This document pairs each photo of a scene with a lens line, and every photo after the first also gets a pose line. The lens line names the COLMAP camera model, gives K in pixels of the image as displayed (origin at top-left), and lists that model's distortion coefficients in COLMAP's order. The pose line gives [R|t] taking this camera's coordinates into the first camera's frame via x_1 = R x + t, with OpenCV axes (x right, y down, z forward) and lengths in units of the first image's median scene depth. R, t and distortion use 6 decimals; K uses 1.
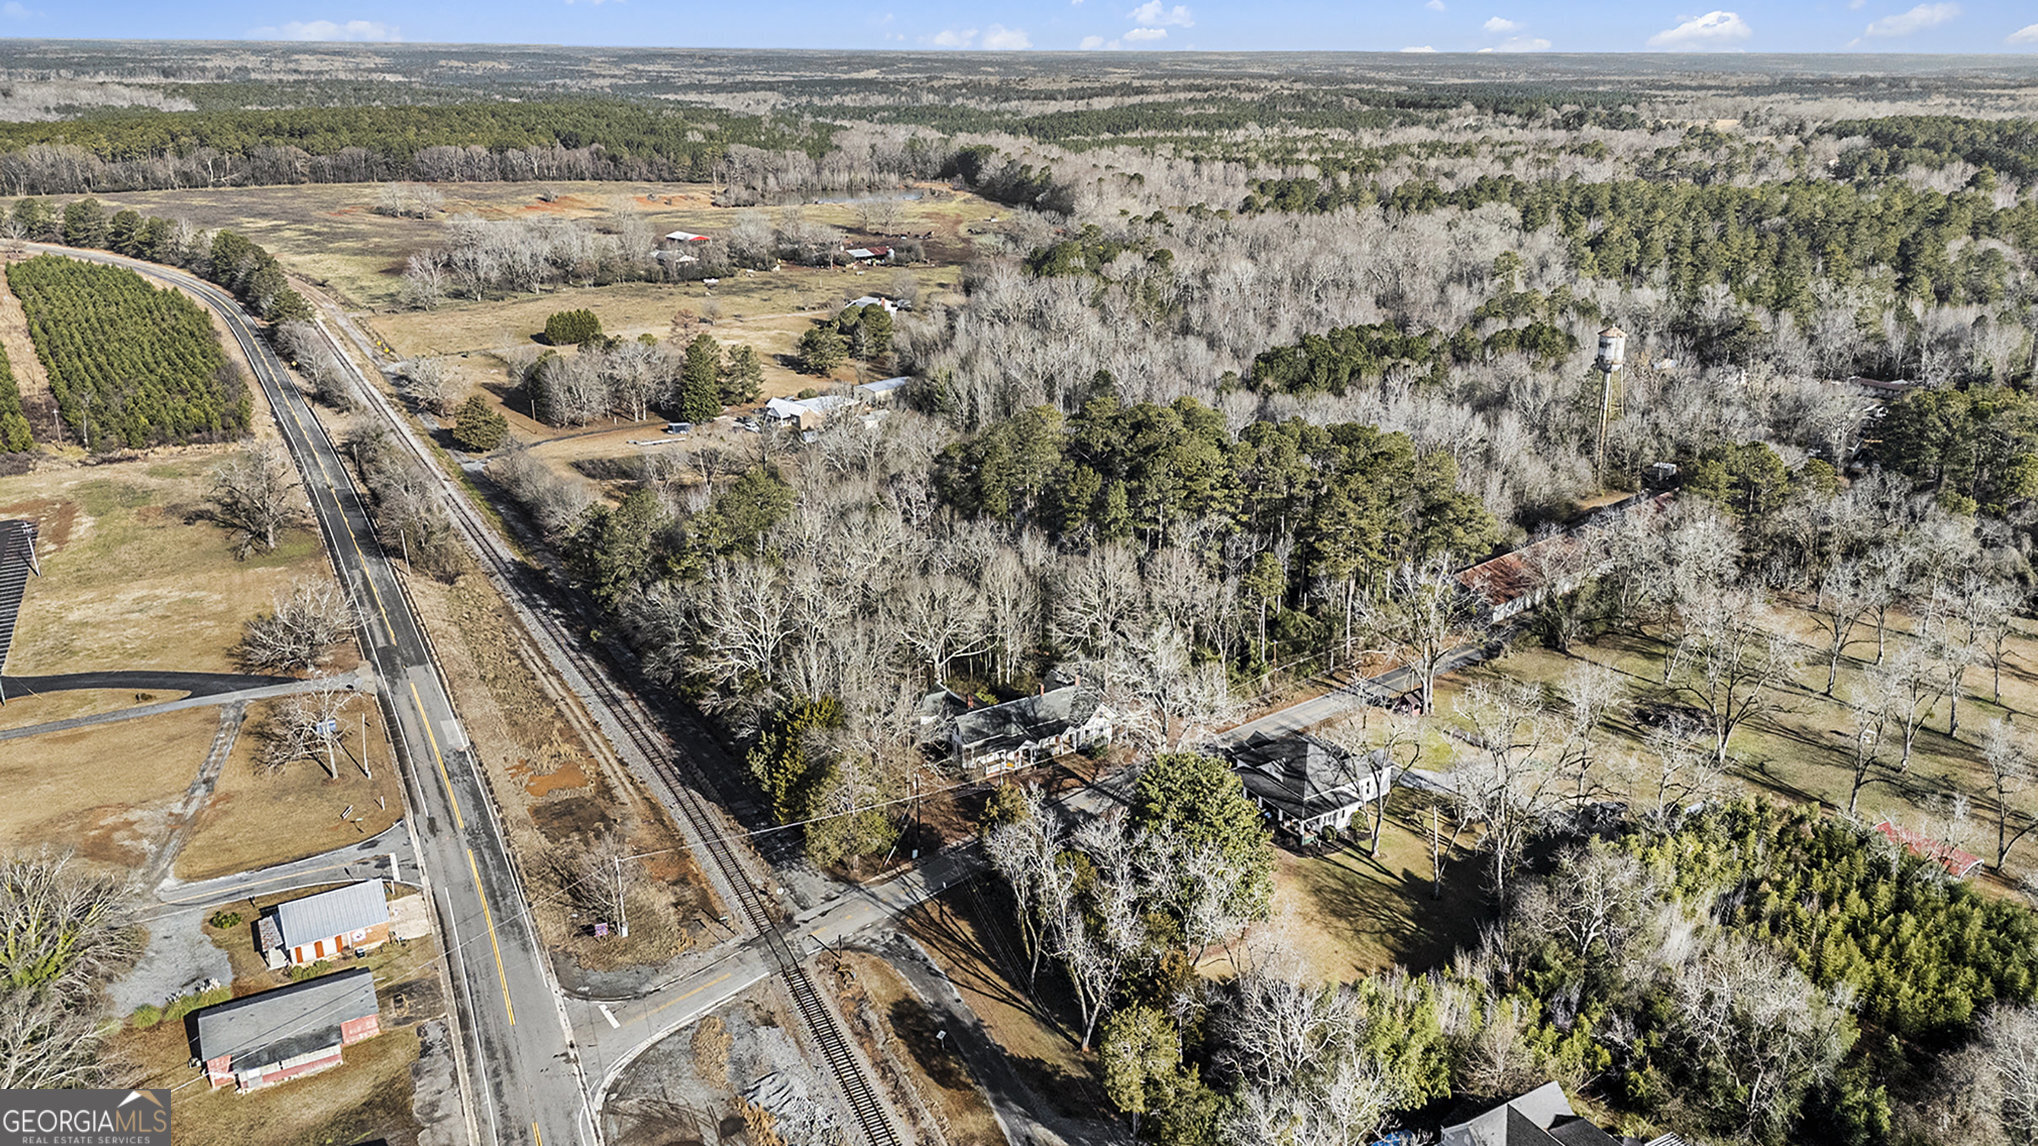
lens RADIAL K [[1575.5, 0, 1009.3], [0, 1575.5, 569.6], [0, 0, 1]] dist [0.104363, -0.133982]
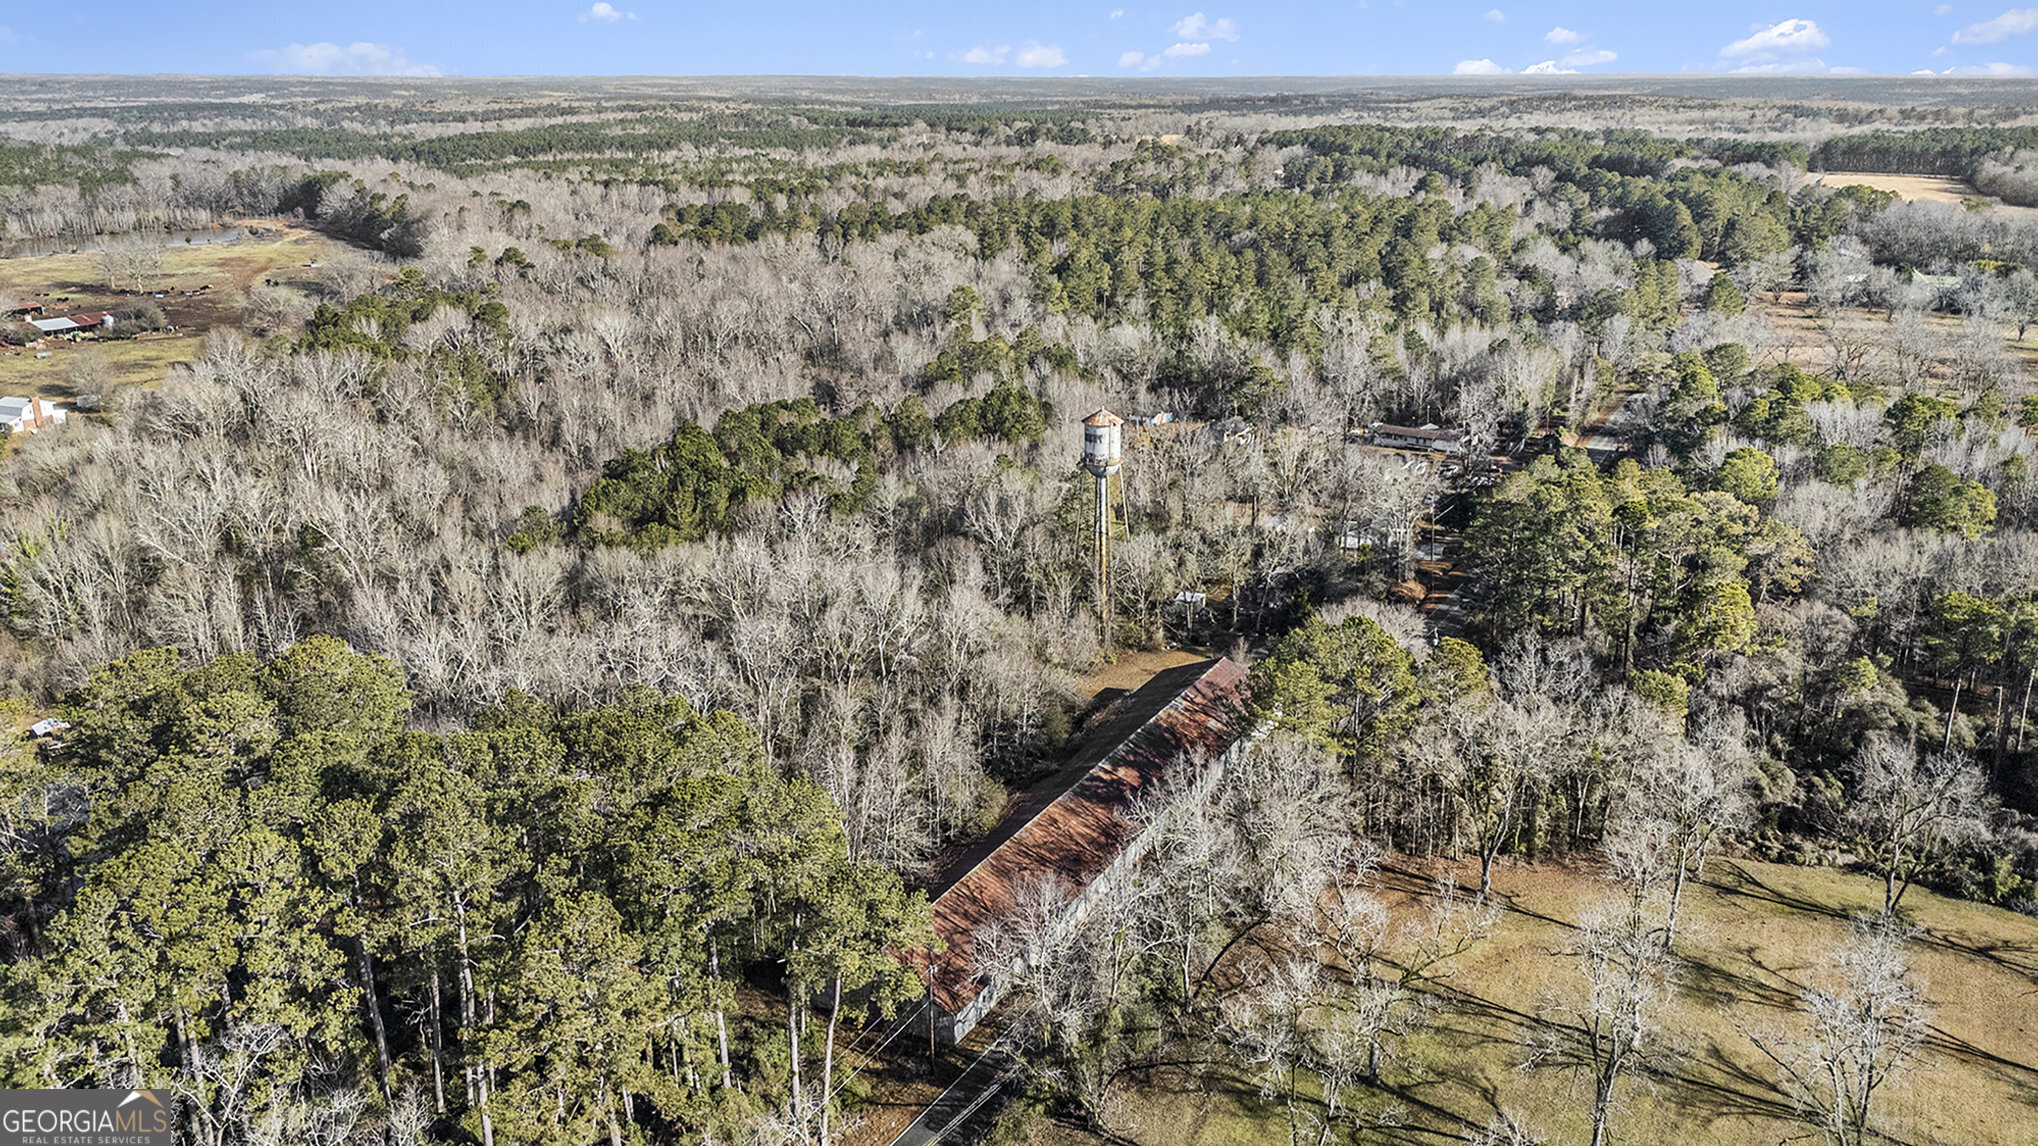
lens RADIAL K [[1575.5, 0, 1009.3], [0, 1575.5, 569.6], [0, 0, 1]] dist [0.104363, -0.133982]
pose [[0.950586, -0.102404, 0.293087, 0.062784], [0.107397, 0.994216, -0.000950, -0.038722], [-0.291295, 0.032380, 0.956085, 0.169896]]
